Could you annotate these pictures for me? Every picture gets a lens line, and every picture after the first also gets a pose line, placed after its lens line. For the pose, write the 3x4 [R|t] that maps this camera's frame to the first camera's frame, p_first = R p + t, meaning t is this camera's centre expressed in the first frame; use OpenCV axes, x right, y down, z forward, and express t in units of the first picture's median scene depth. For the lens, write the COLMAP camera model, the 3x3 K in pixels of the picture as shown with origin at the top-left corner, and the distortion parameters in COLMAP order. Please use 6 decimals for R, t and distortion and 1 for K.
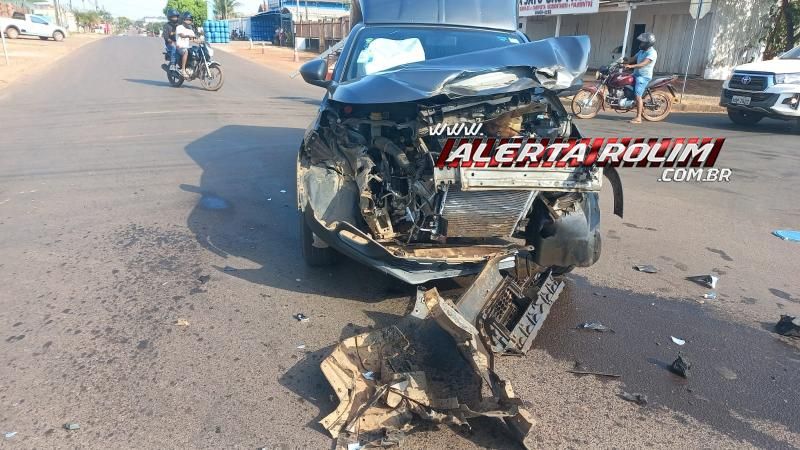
lens RADIAL K [[568.1, 0, 402.1], [0, 568.1, 227.6], [0, 0, 1]] dist [0.053130, -0.039833]
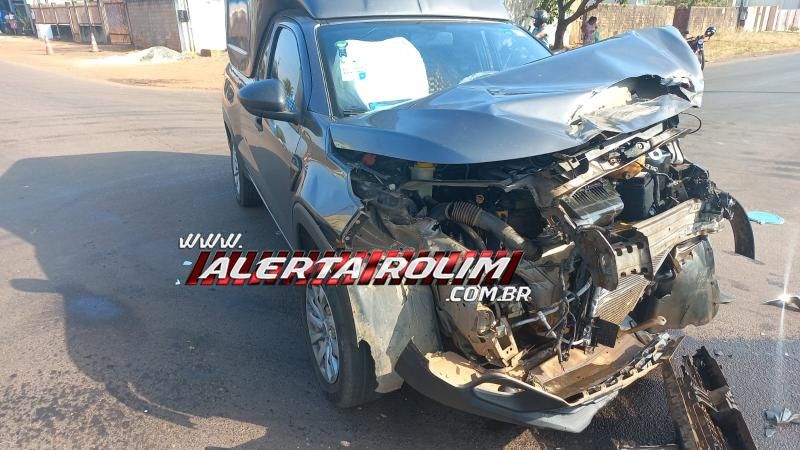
lens RADIAL K [[568.1, 0, 395.4], [0, 568.1, 226.5], [0, 0, 1]] dist [0.053130, -0.039833]
pose [[0.930571, -0.165487, 0.326576, -0.253067], [0.153831, 0.986188, 0.061395, -0.146049], [-0.332225, -0.006895, 0.943175, 0.337215]]
